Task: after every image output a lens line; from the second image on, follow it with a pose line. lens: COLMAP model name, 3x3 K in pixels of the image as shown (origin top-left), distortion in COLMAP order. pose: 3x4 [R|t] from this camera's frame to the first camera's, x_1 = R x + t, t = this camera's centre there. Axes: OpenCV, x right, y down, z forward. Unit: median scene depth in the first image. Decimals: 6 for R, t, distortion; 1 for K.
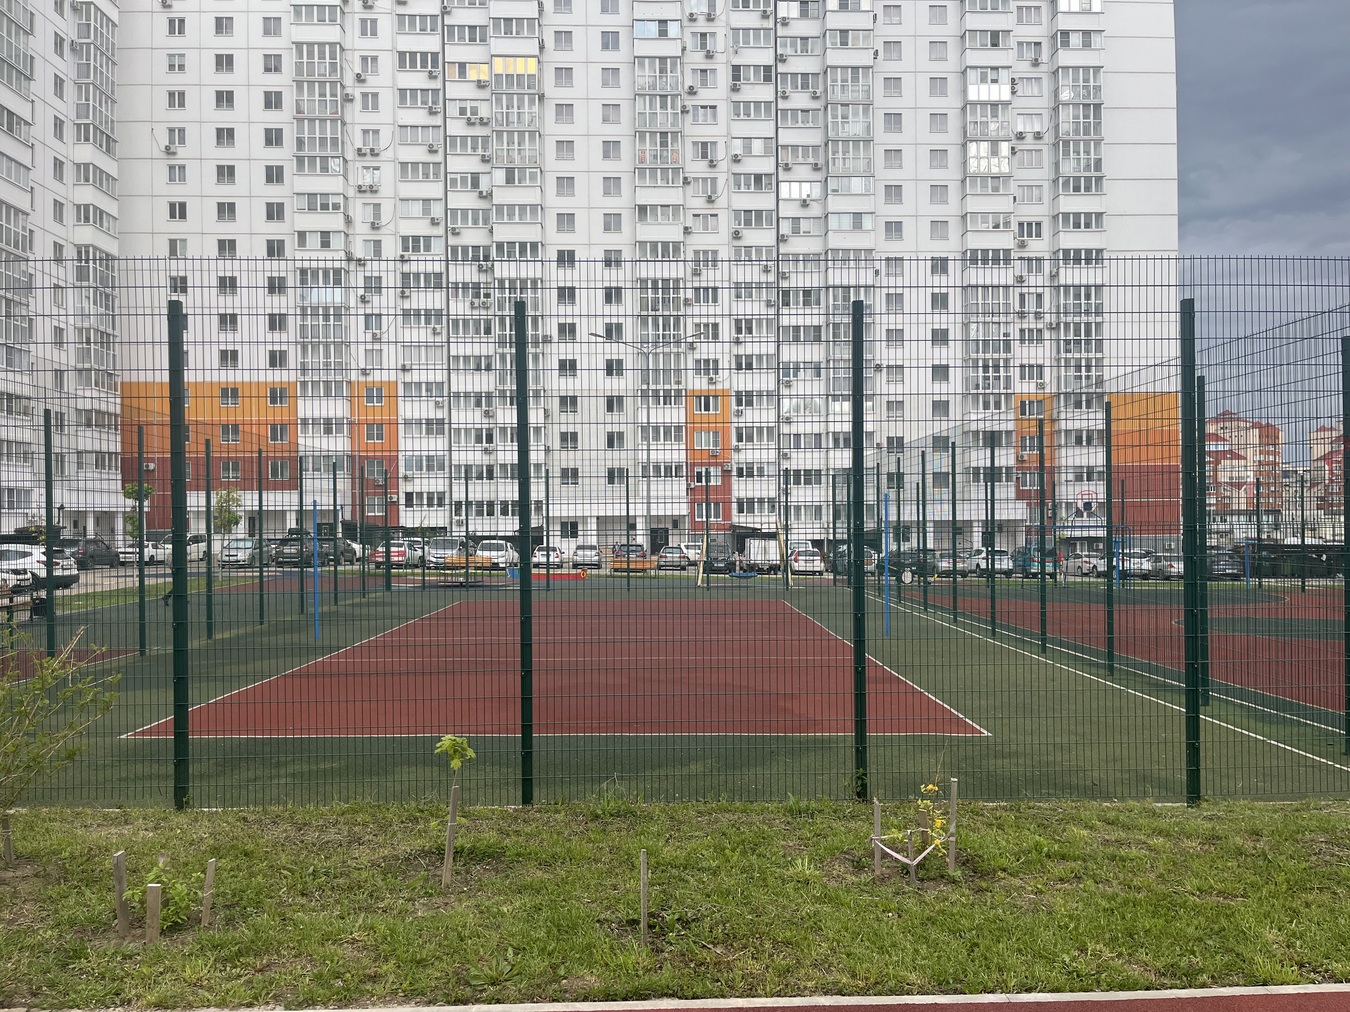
lens RADIAL K [[1019.0, 0, 679.7], [0, 1019.0, 506.9], [0, 0, 1]] dist [0.079981, -0.112043]
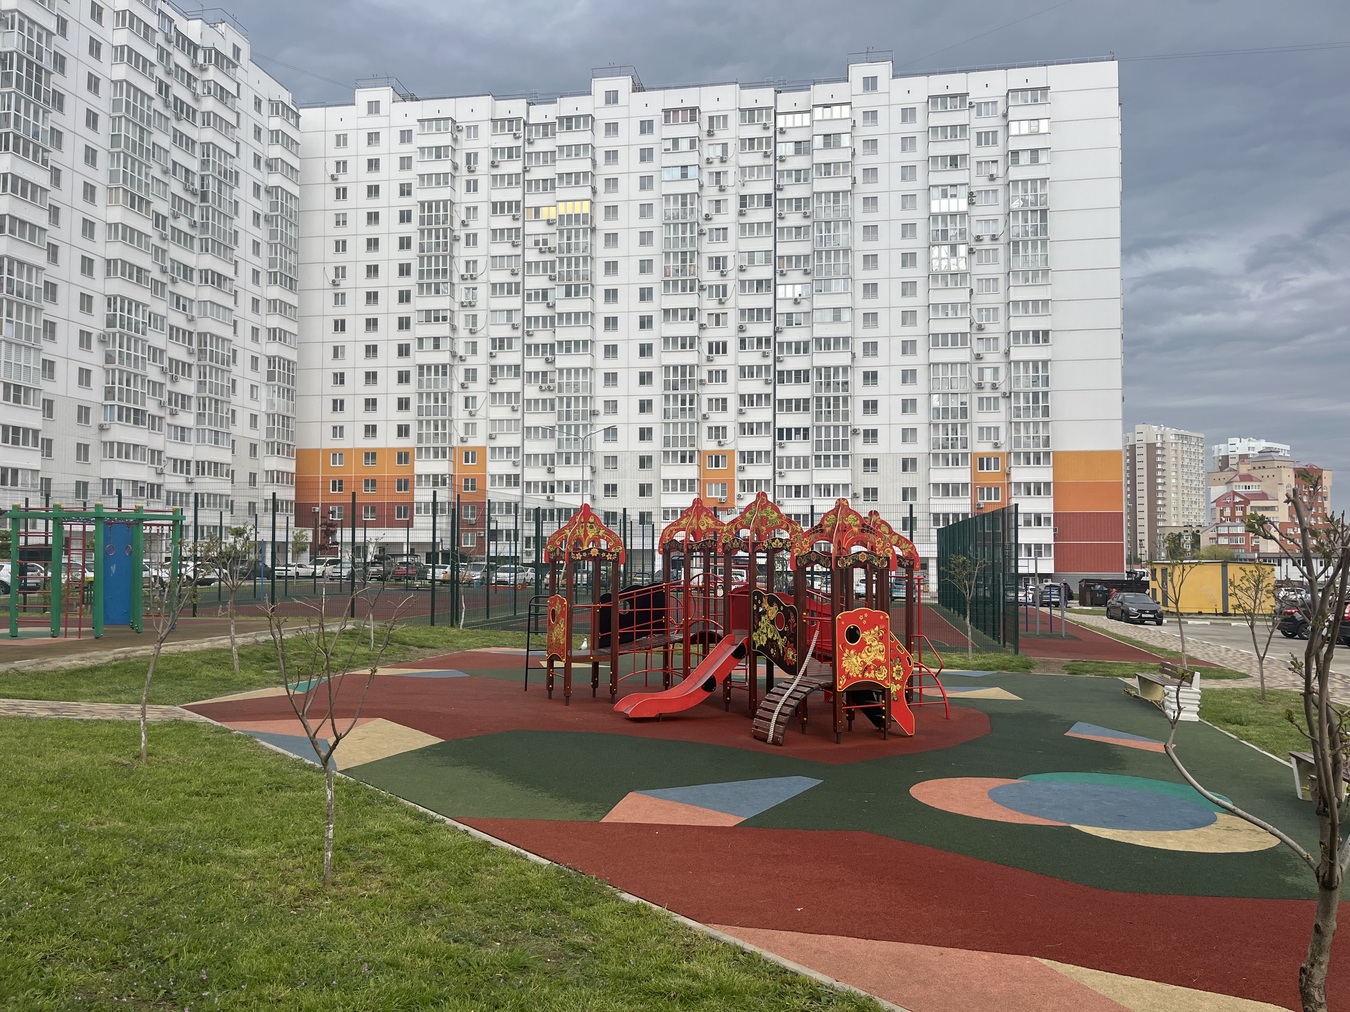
lens RADIAL K [[1033.5, 0, 675.0], [0, 1033.5, 506.0], [0, 0, 1]] dist [0.066335, -0.091460]
pose [[0.976106, 0.005203, -0.217234, 0.255675], [-0.012530, 0.999398, -0.032367, -0.004679], [0.216935, 0.034315, 0.975583, -0.255002]]
